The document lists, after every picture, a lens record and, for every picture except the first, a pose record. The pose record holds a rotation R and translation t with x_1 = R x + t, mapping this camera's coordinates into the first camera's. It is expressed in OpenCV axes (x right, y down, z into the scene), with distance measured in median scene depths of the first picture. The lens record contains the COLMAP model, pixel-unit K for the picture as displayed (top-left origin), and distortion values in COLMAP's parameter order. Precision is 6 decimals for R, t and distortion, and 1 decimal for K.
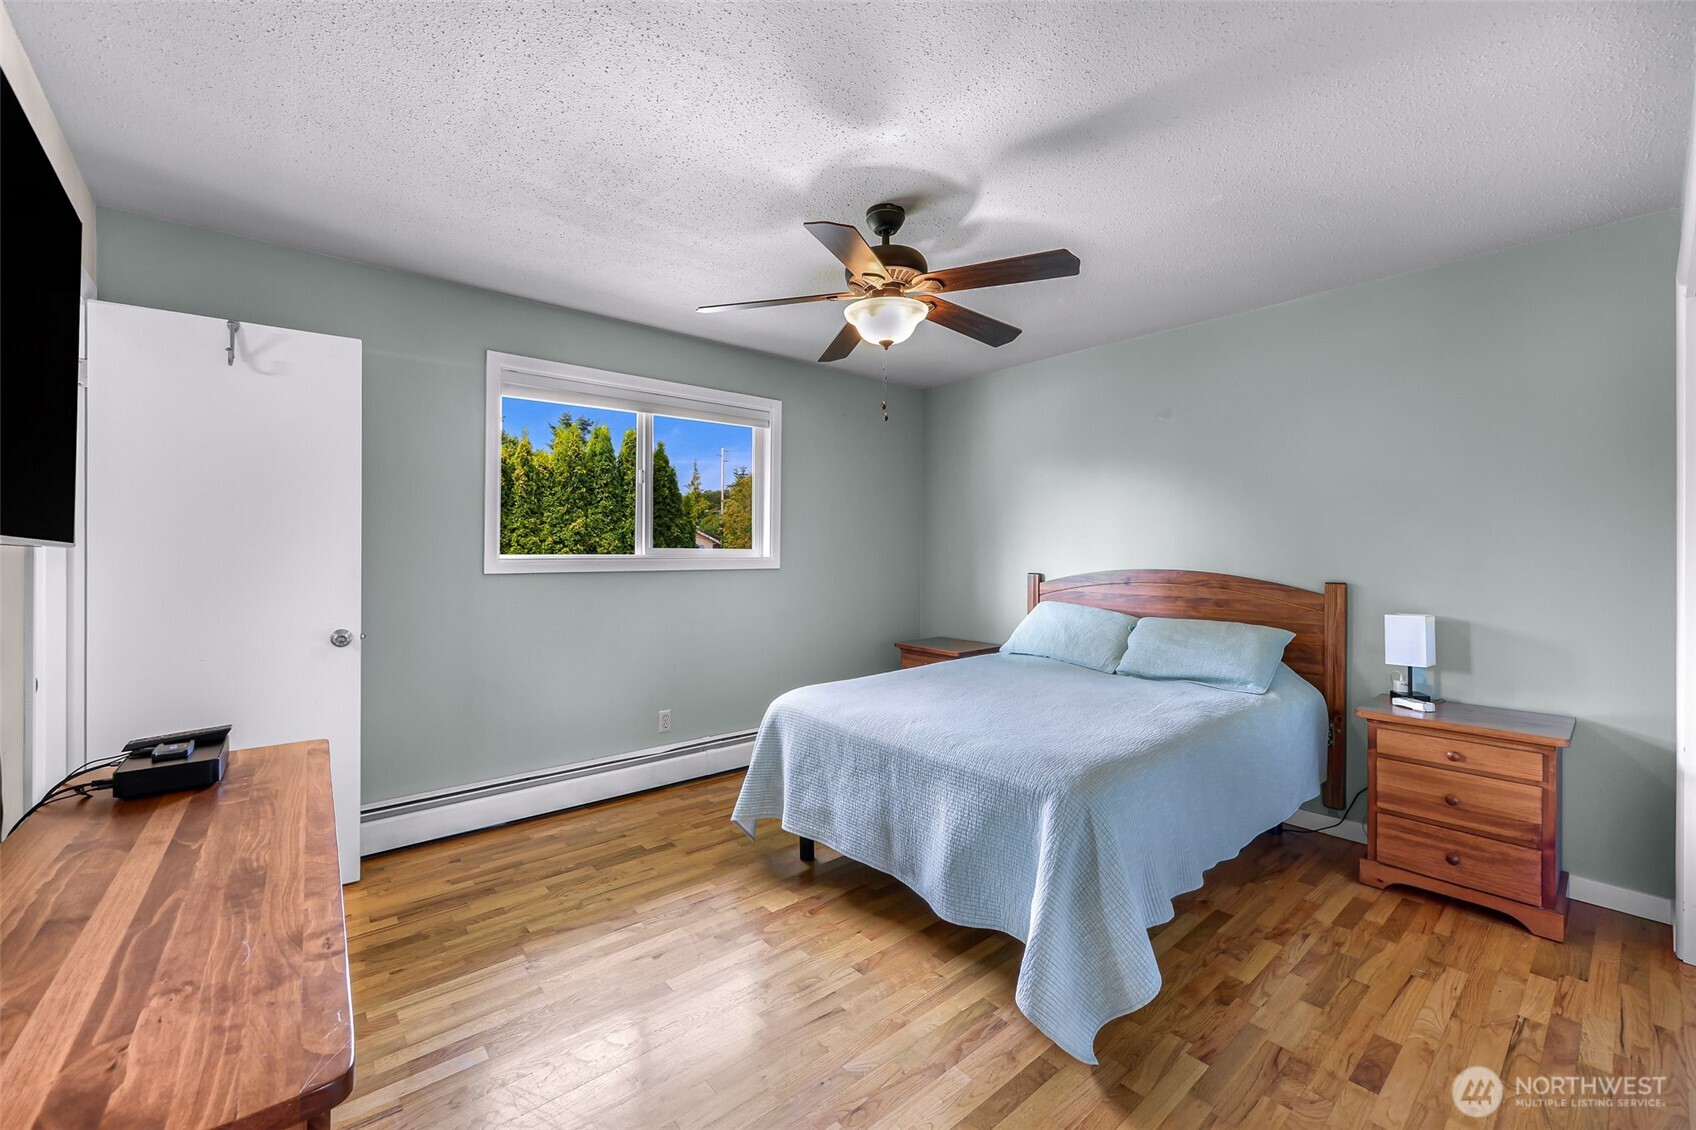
lens RADIAL K [[673.3, 0, 850.7], [0, 673.3, 557.1], [0, 0, 1]] dist [0.000105, -0.000015]
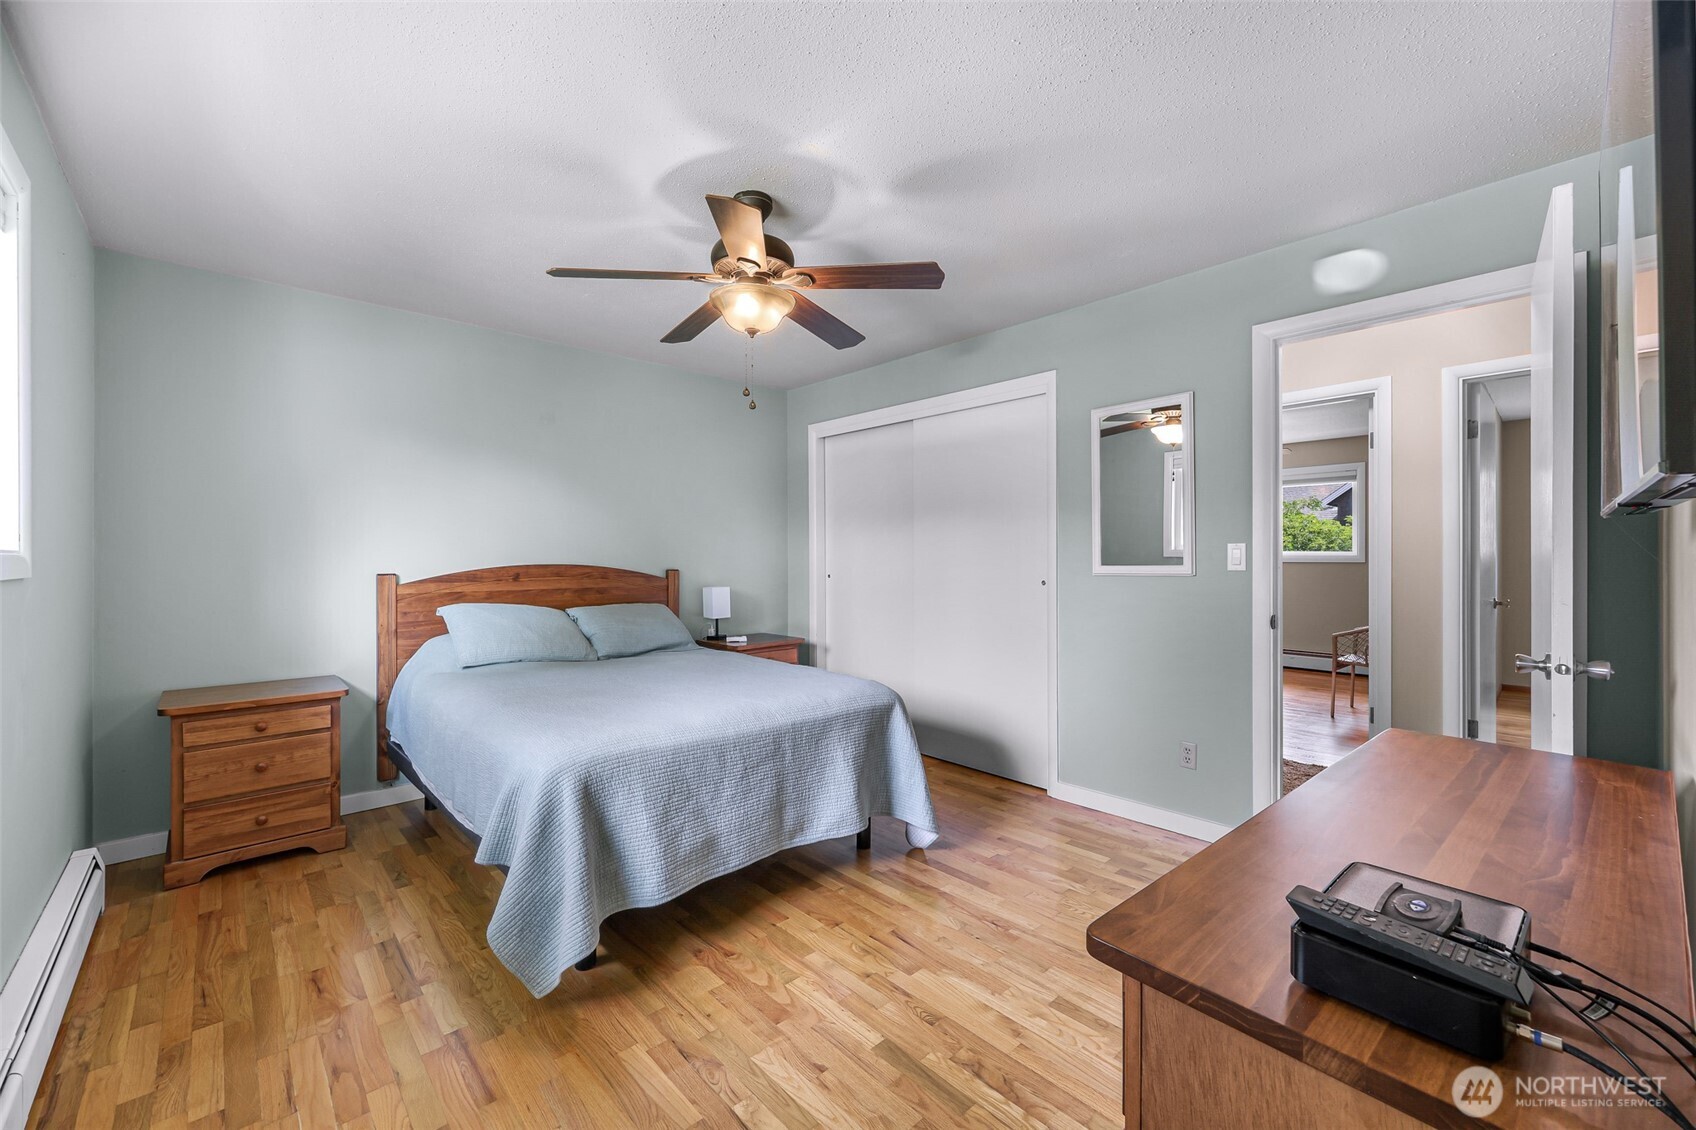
lens RADIAL K [[692.1, 0, 809.5], [0, 692.1, 560.2], [0, 0, 1]] dist [0.000086, 0.000013]
pose [[-0.005111, -0.004314, 0.999978, -0.944964], [0.012676, 0.999910, 0.004378, 0.018650], [-0.999907, 0.012698, -0.005056, 0.896502]]
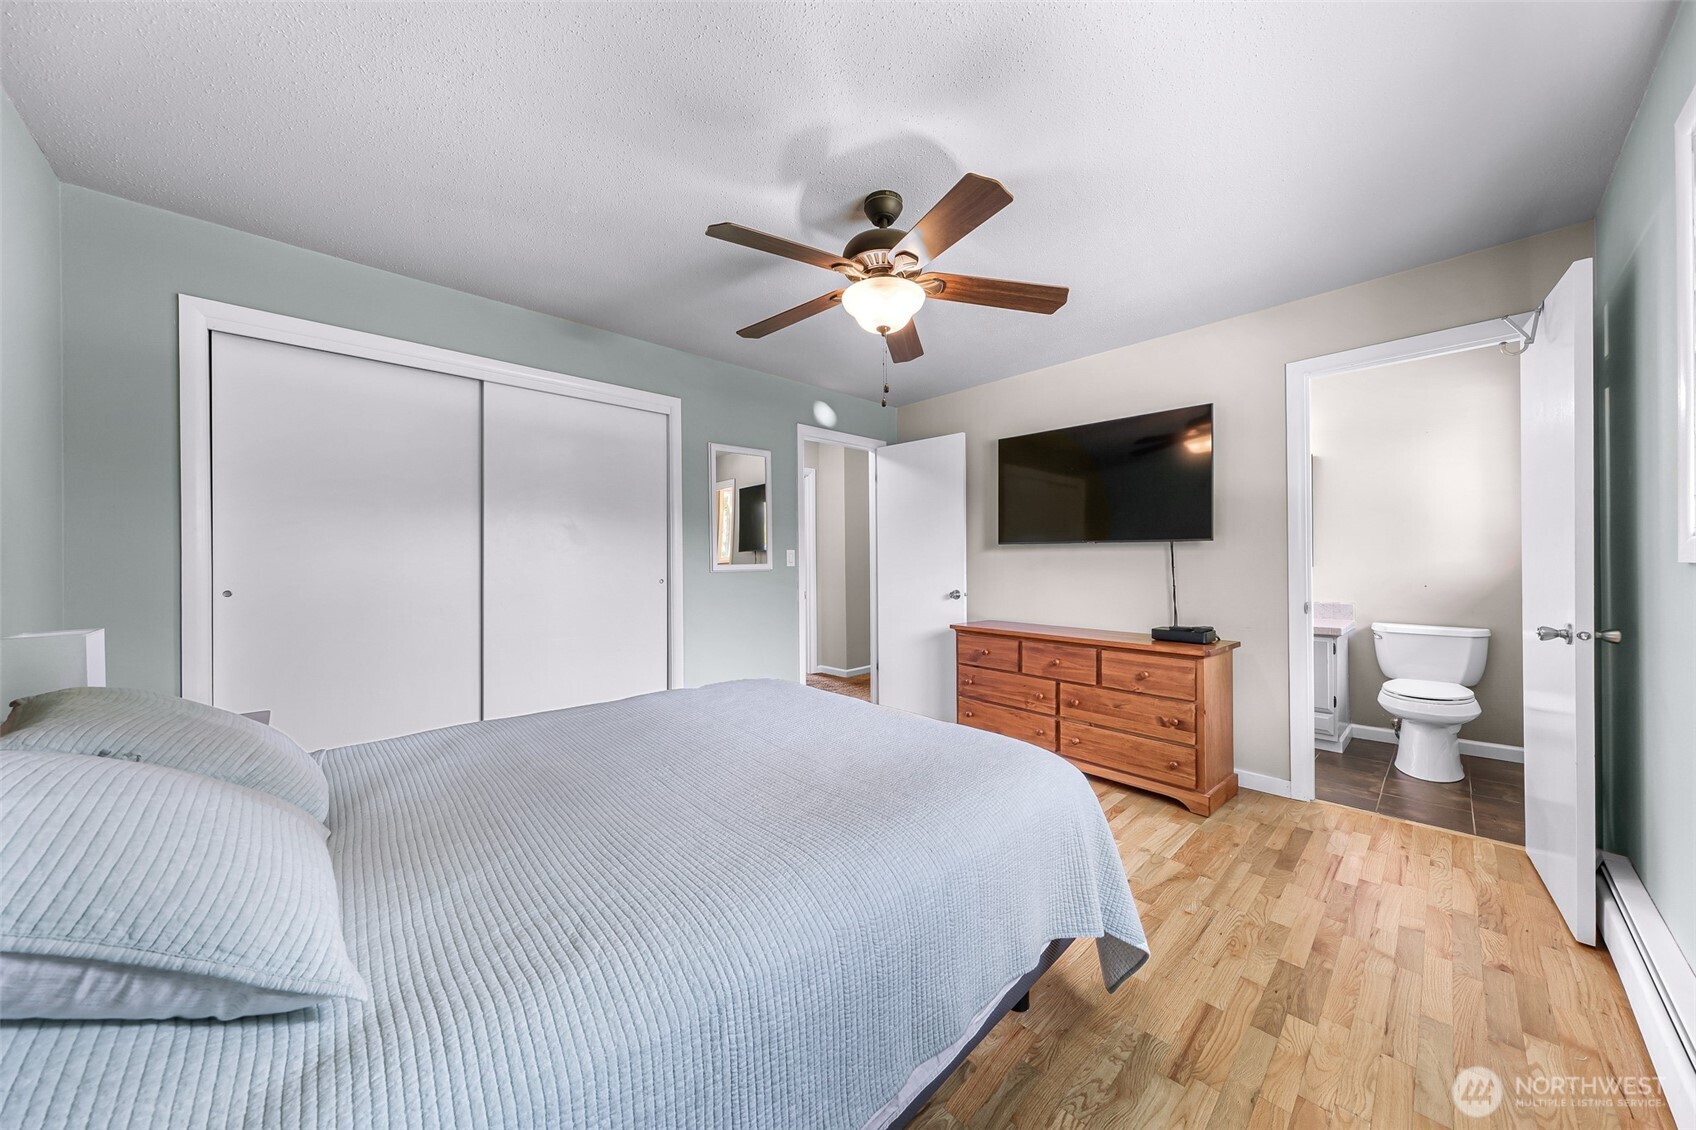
lens RADIAL K [[596.3, 0, 848.0], [0, 596.3, 565.0], [0, 0, 1]] dist [0.000920, 0.000143]
pose [[-0.997051, 0.001846, -0.076715, 0.179590], [0.000393, 0.999820, 0.018951, 0.013783], [0.076737, 0.018865, -0.996873, 1.843322]]
